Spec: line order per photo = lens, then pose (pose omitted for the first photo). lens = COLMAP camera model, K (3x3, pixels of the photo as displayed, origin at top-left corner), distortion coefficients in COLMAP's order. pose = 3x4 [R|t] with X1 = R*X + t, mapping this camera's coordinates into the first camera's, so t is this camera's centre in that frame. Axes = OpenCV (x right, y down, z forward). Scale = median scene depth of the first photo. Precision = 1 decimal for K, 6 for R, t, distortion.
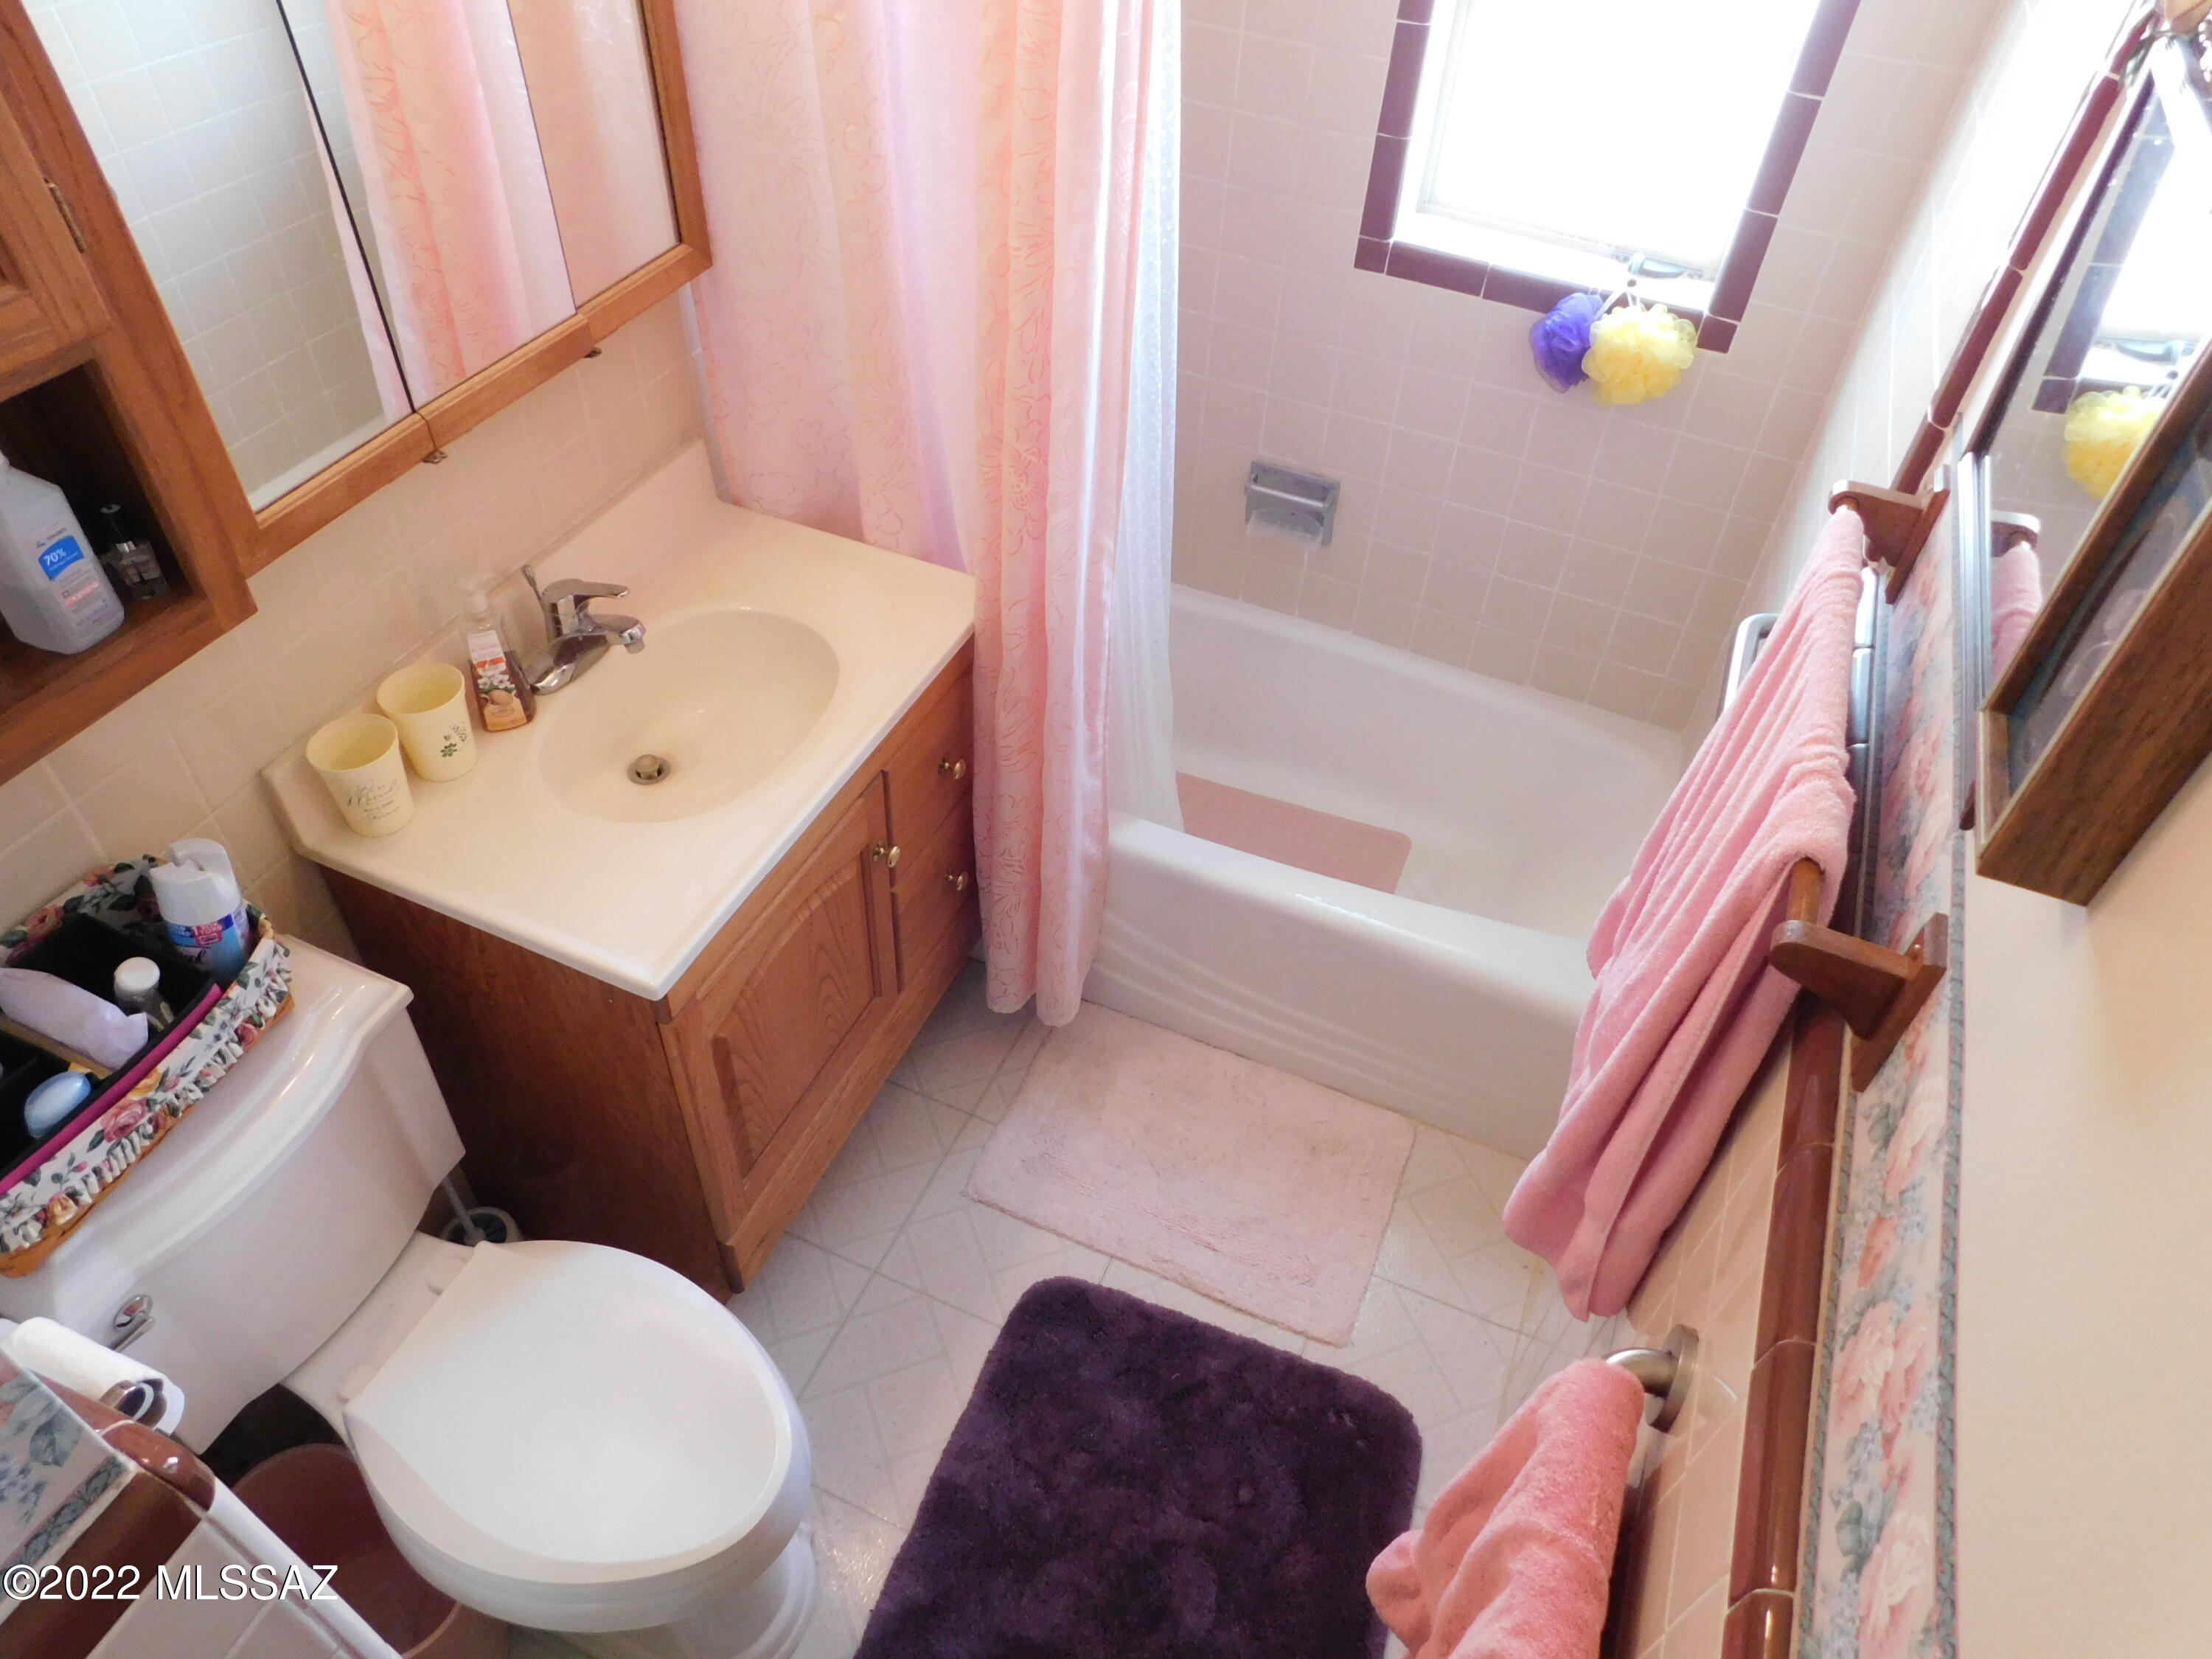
lens RADIAL K [[1469.1, 0, 1104.6], [0, 1469.1, 840.0], [0, 0, 1]] dist [-0.065414, 0.043932]
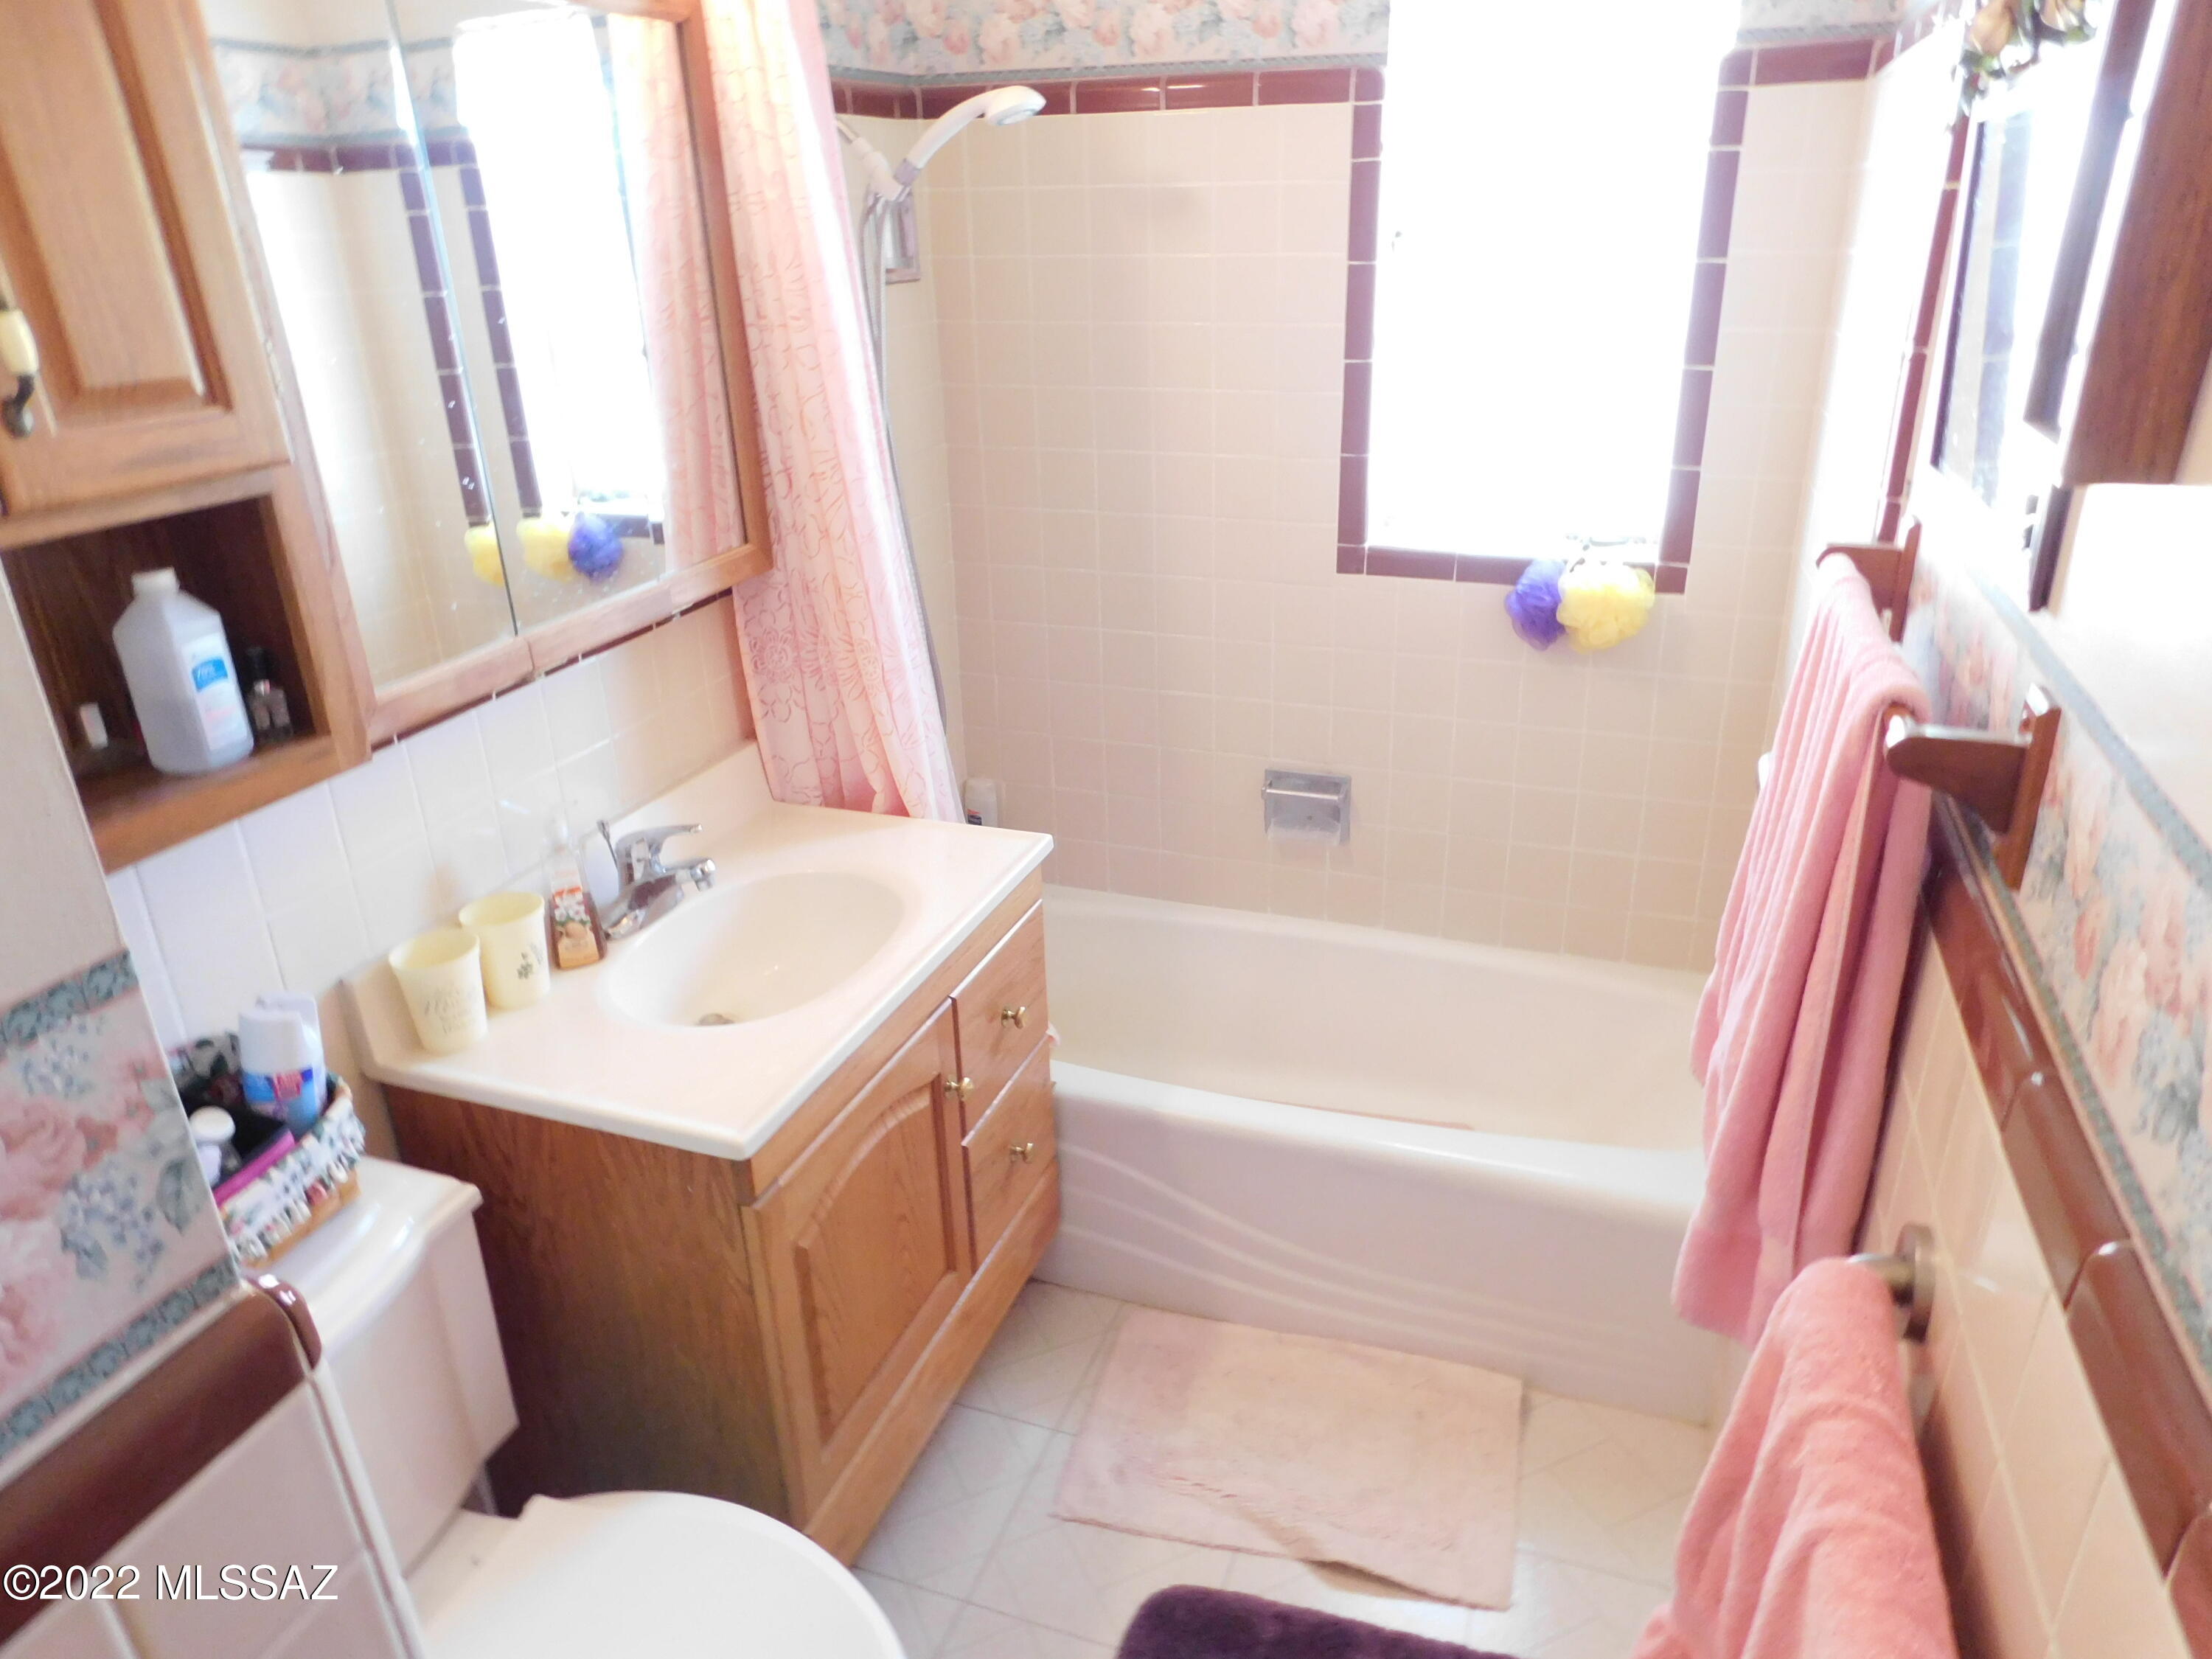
lens RADIAL K [[1469.1, 0, 1104.6], [0, 1469.1, 840.0], [0, 0, 1]] dist [-0.065414, 0.043932]
pose [[0.995475, -0.092455, 0.021936, -0.061701], [0.094050, 0.925749, -0.366257, 0.239125], [0.013555, 0.366663, 0.930255, 0.034598]]
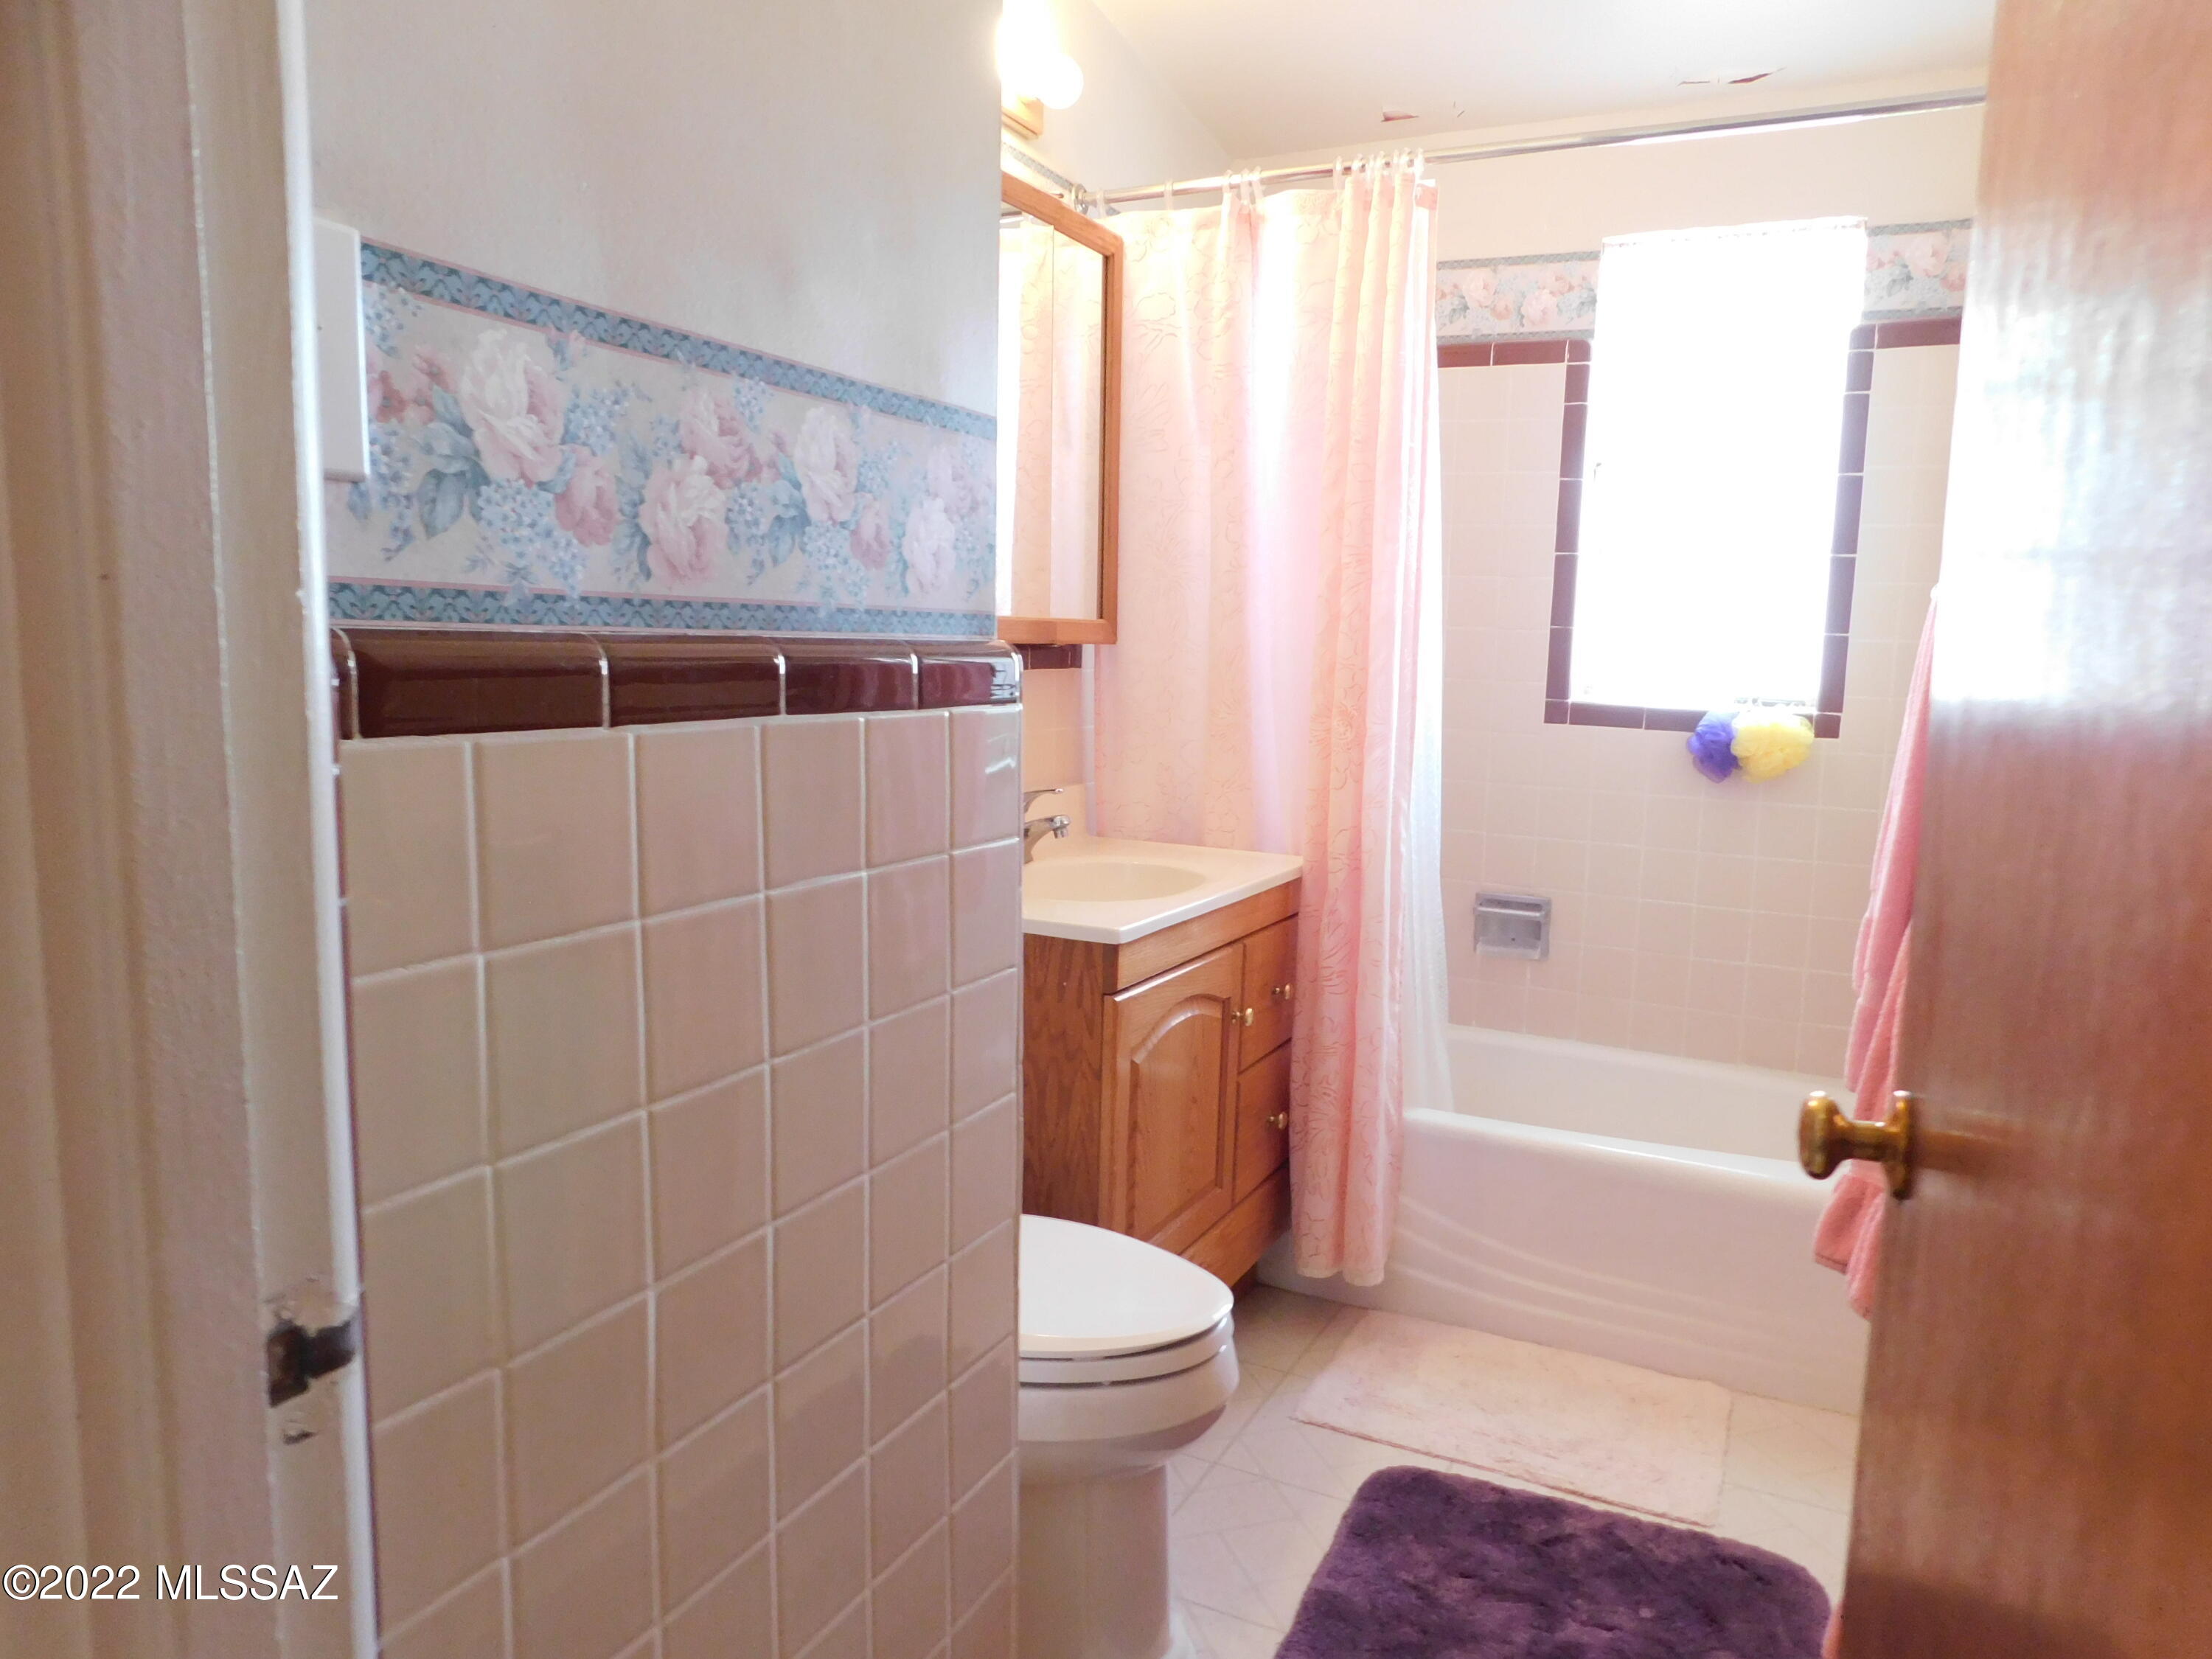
lens RADIAL K [[1454.8, 0, 1106.0], [0, 1454.8, 829.5], [0, 0, 1]] dist [-0.052070, 0.005696]
pose [[0.997981, -0.014510, -0.061828, -0.195507], [-0.026116, 0.793652, -0.607811, 0.654583], [0.057889, 0.608199, 0.791671, -0.046944]]
